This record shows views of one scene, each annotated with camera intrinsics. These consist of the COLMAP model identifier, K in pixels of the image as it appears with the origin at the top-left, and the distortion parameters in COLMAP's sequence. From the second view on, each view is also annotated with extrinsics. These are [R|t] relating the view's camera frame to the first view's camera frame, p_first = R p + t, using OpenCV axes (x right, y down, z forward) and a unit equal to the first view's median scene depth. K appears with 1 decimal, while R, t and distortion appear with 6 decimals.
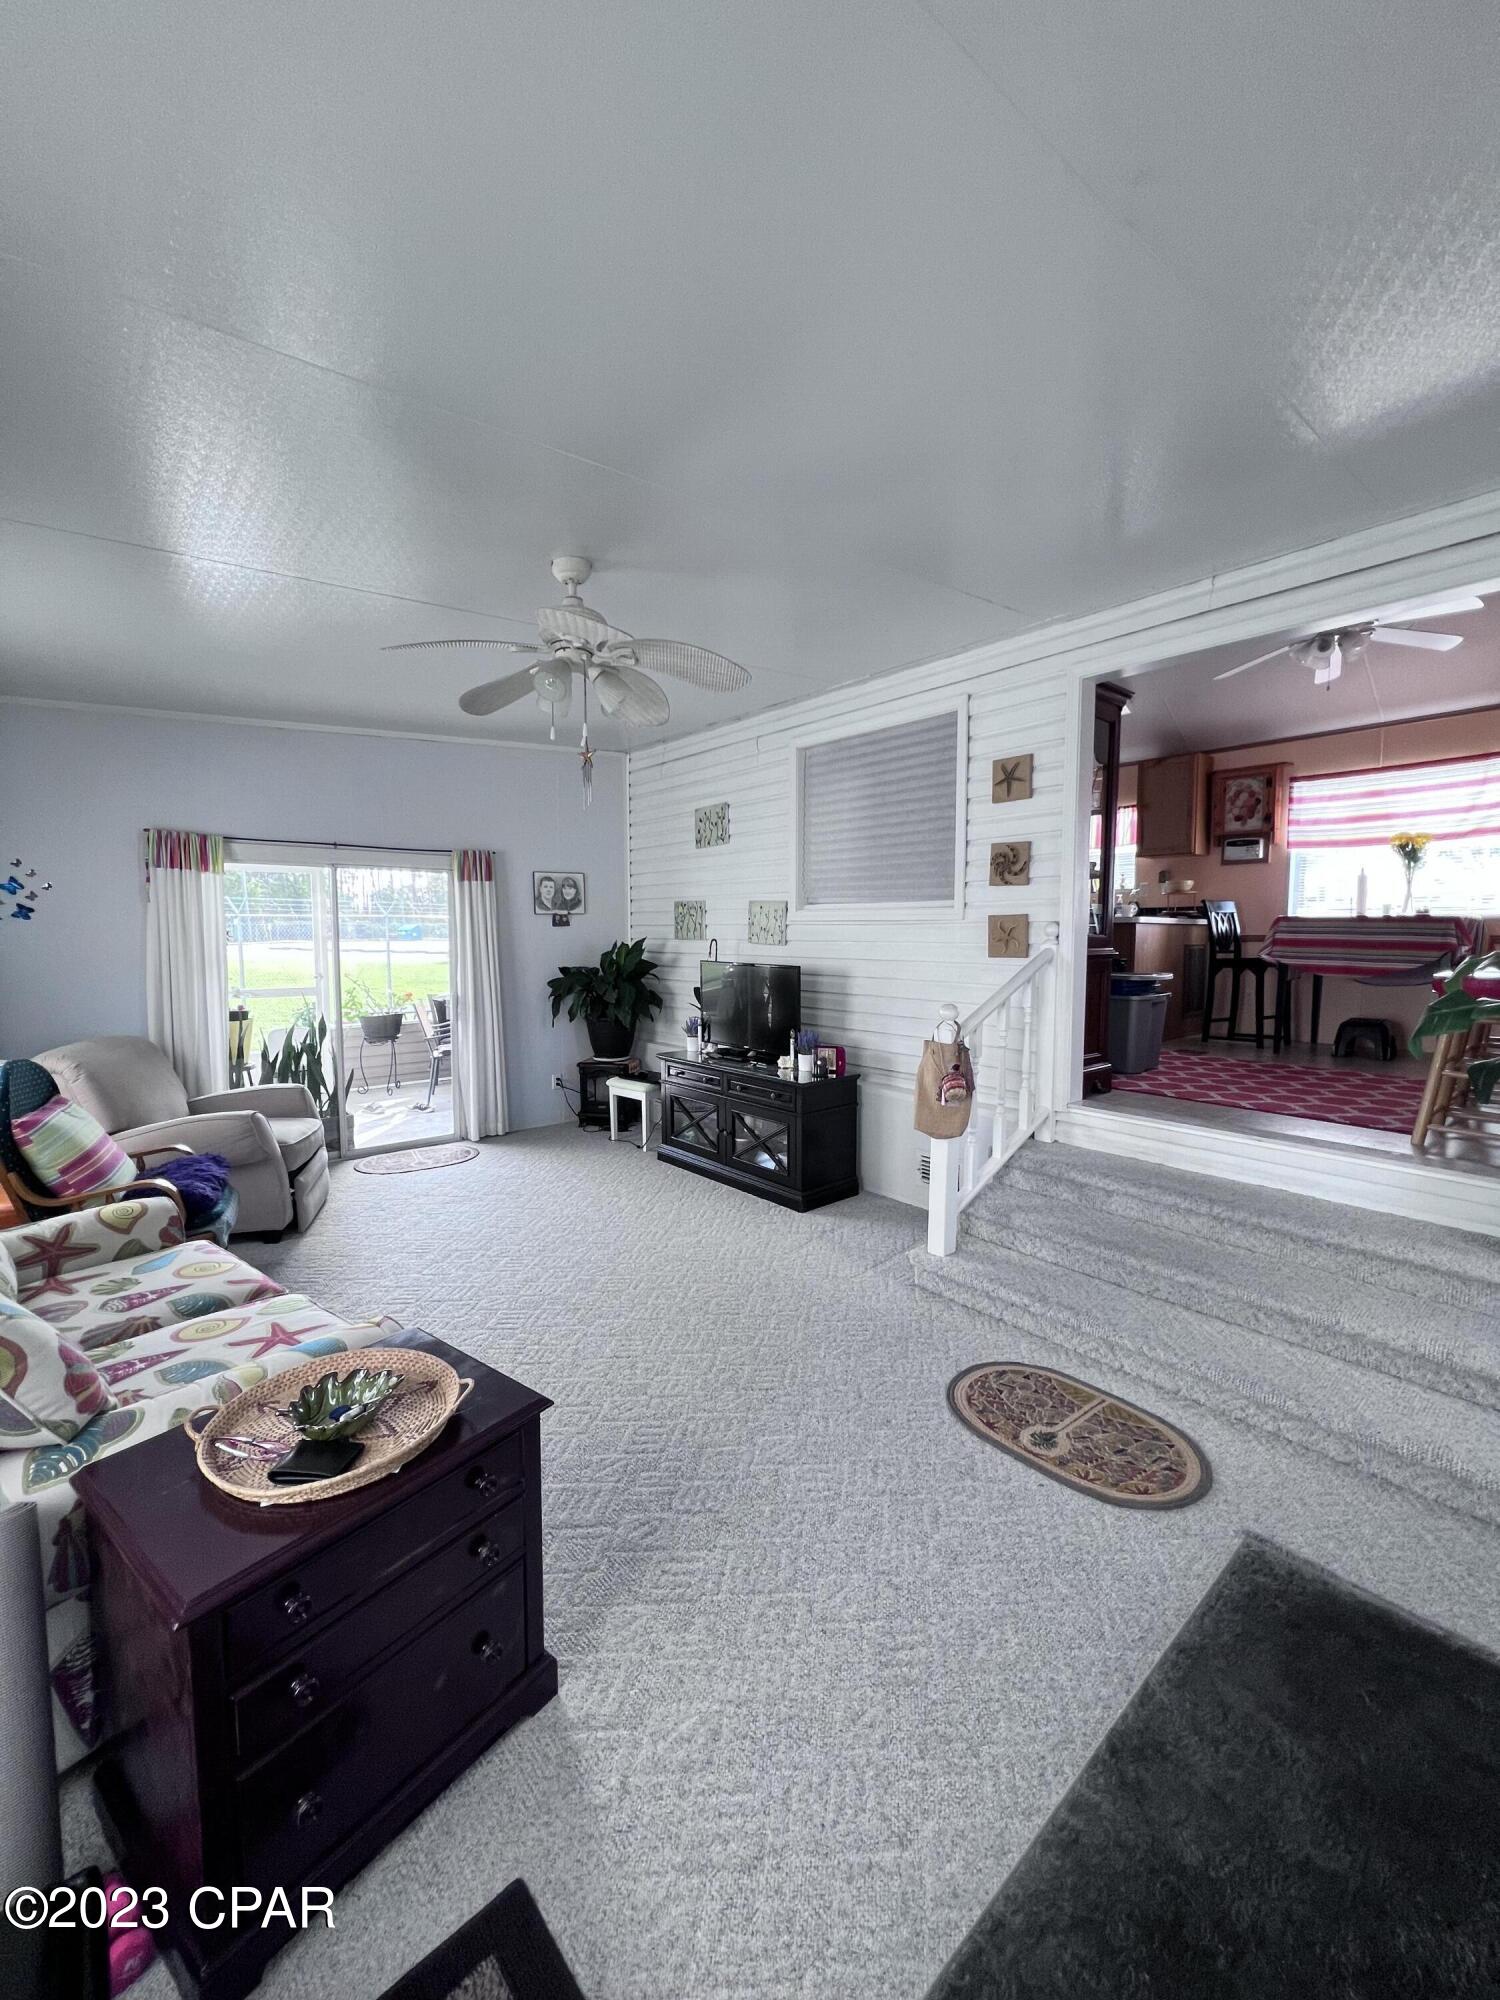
lens RADIAL K [[810.6, 0, 748.3], [0, 810.6, 995.4], [0, 0, 1]] dist [-0.000241, 0.000869]
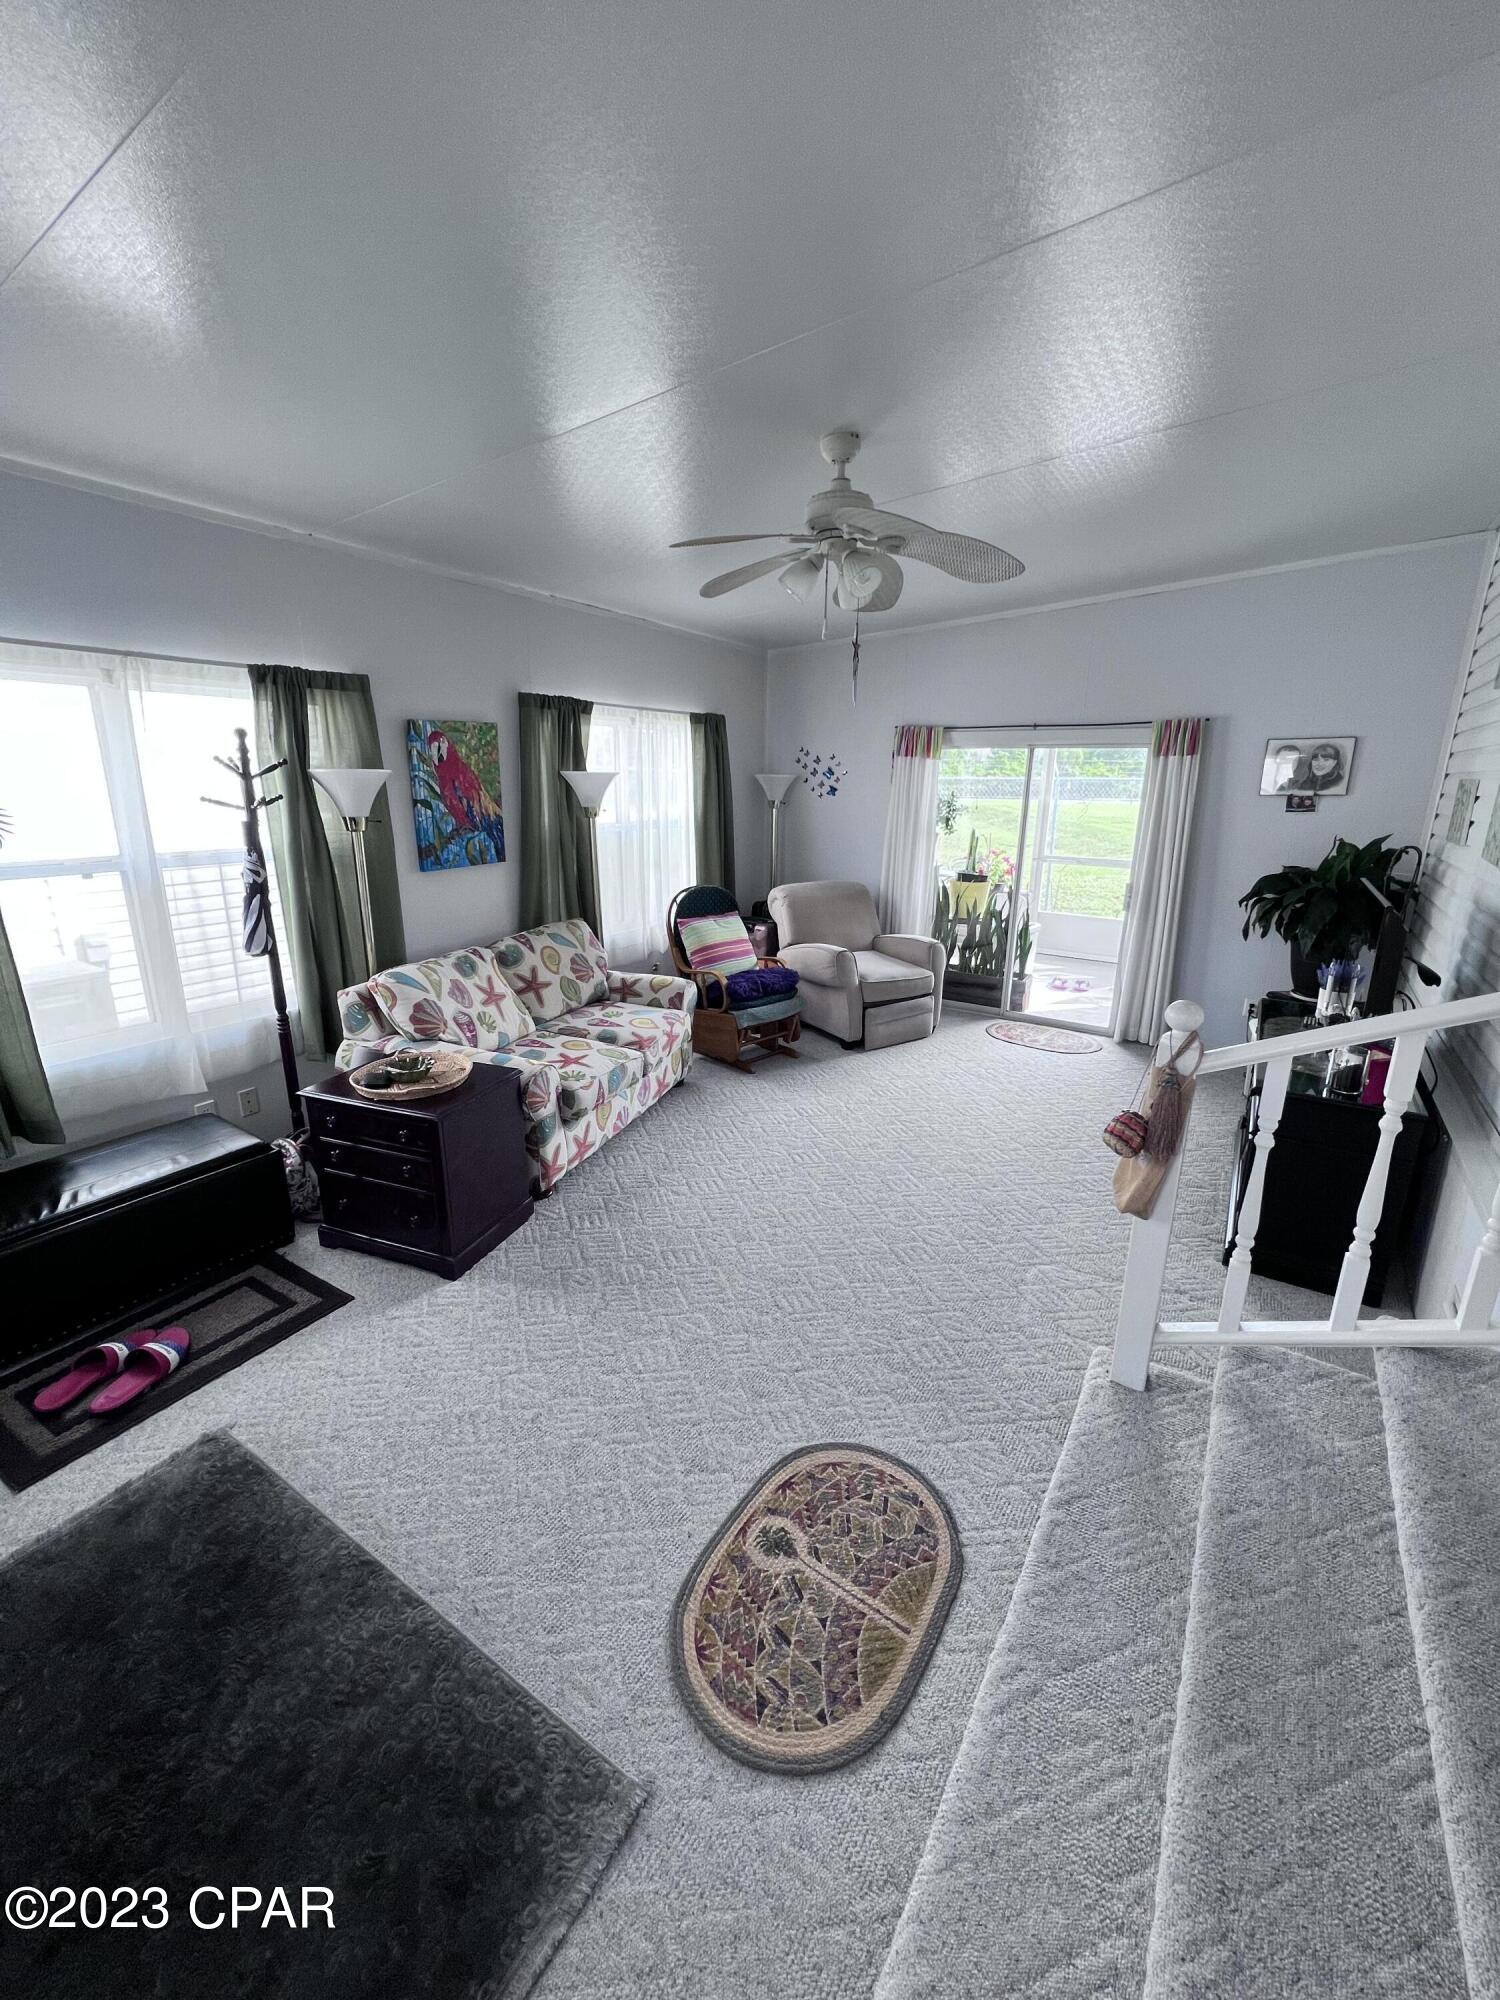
lens RADIAL K [[810.6, 0, 754.0], [0, 810.6, 997.0], [0, 0, 1]] dist [-0.000241, 0.000869]
pose [[0.269938, 0.255885, -0.928254, 0.926831], [-0.087551, 0.966571, 0.240988, -0.137641], [0.958889, 0.016218, 0.283317, 0.736704]]
